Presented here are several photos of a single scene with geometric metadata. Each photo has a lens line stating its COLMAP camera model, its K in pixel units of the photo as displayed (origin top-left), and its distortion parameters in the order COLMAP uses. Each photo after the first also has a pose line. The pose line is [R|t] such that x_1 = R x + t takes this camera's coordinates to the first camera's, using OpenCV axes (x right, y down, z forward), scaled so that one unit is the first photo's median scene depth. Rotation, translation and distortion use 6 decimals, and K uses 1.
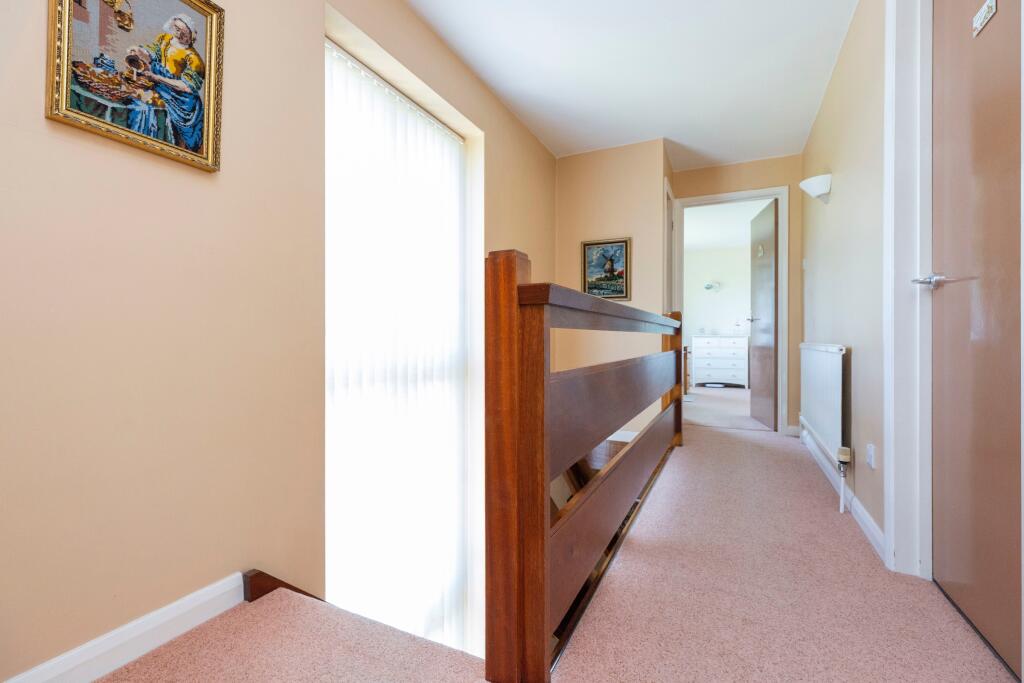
lens RADIAL K [[457.9, 0, 512.2], [0, 457.9, 338.0], [0, 0, 1]] dist [-0.001275, 0.000739]
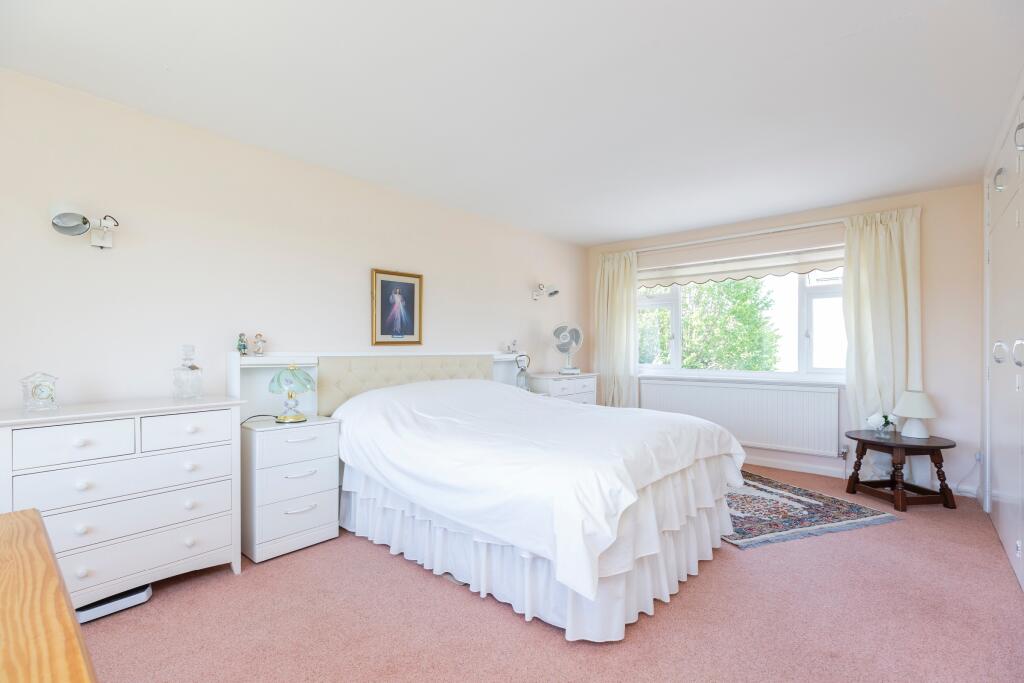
lens RADIAL K [[457.9, 0, 511.9], [0, 457.9, 344.2], [0, 0, 1]] dist [-0.001275, 0.000739]
pose [[0.265300, -0.002644, 0.964162, 0.250611], [-0.000557, 0.999996, 0.002895, -0.044800], [-0.964166, -0.001306, 0.265297, 0.707641]]
